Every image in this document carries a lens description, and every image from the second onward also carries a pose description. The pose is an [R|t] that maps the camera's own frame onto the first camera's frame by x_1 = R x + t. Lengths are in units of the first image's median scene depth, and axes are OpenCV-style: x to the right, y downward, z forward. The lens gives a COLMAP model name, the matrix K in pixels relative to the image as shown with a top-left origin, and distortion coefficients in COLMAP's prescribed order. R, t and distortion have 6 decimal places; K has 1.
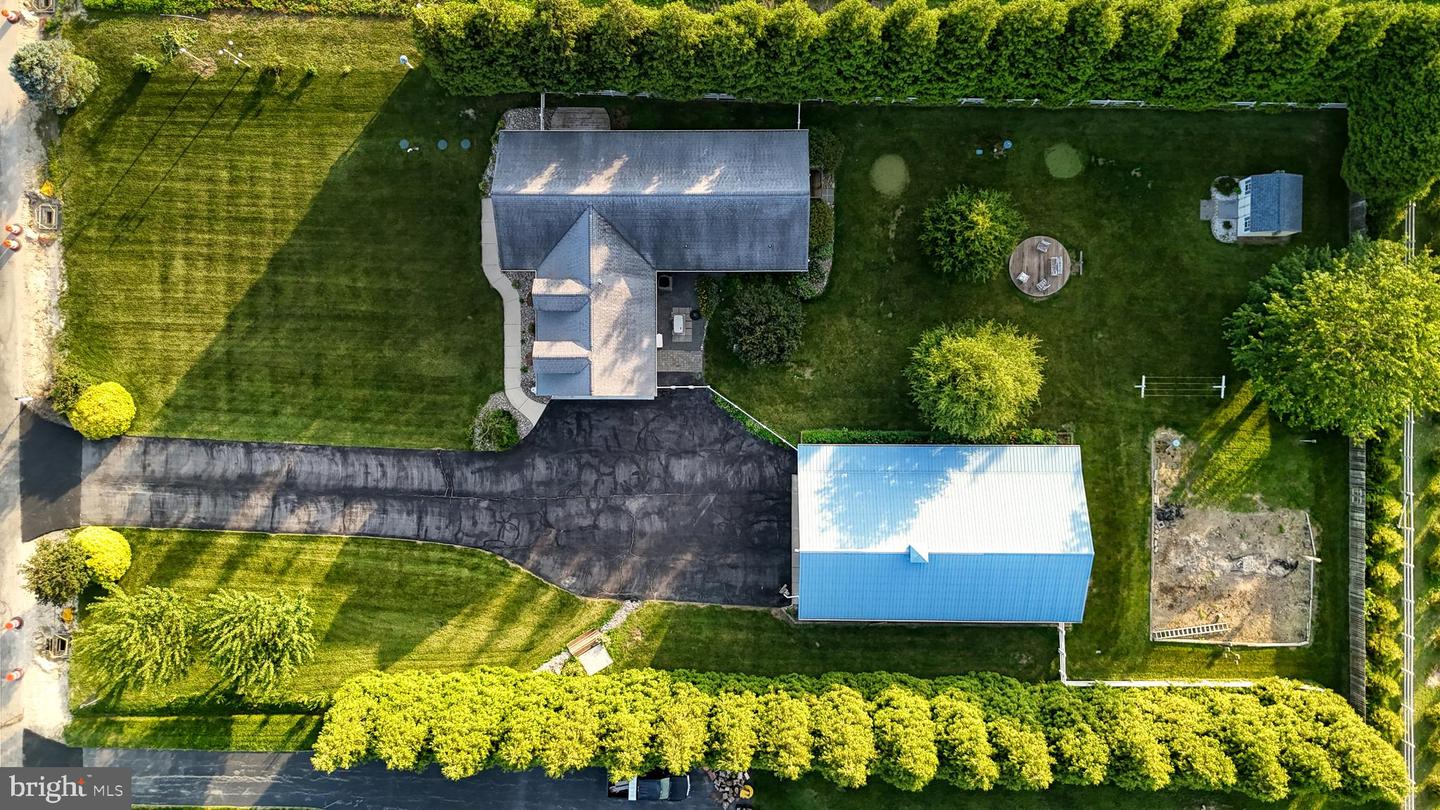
lens RADIAL K [[1066.2, 0, 720.0], [0, 1066.2, 405.0], [0, 0, 1]] dist [0.056855, -0.052470]
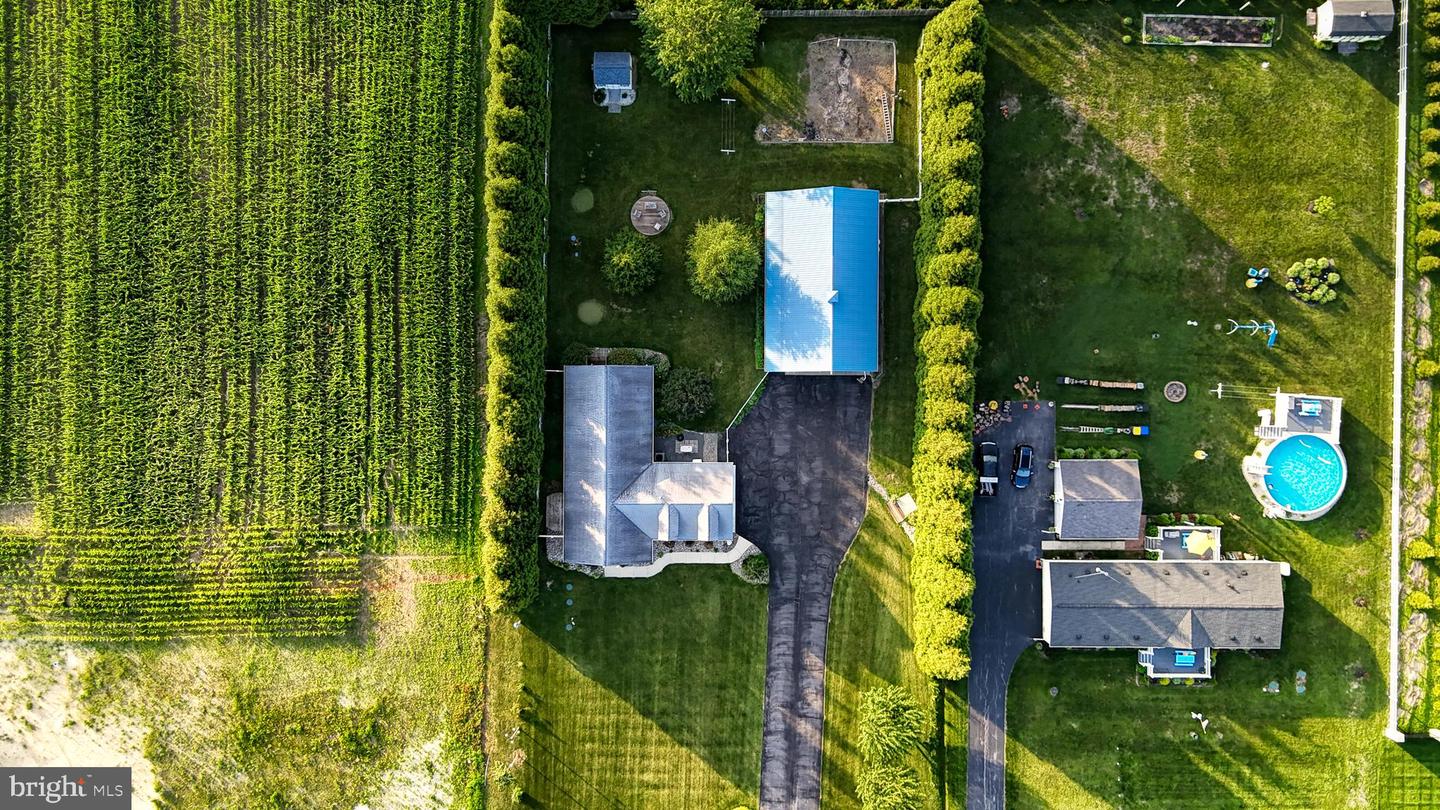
lens RADIAL K [[1066.2, 0, 720.0], [0, 1066.2, 405.0], [0, 0, 1]] dist [0.056855, -0.052470]
pose [[0.002366, -0.999754, 0.022068, -0.009392], [0.999610, 0.001751, -0.027858, 0.015059], [0.027812, 0.022125, 0.999368, -0.535516]]
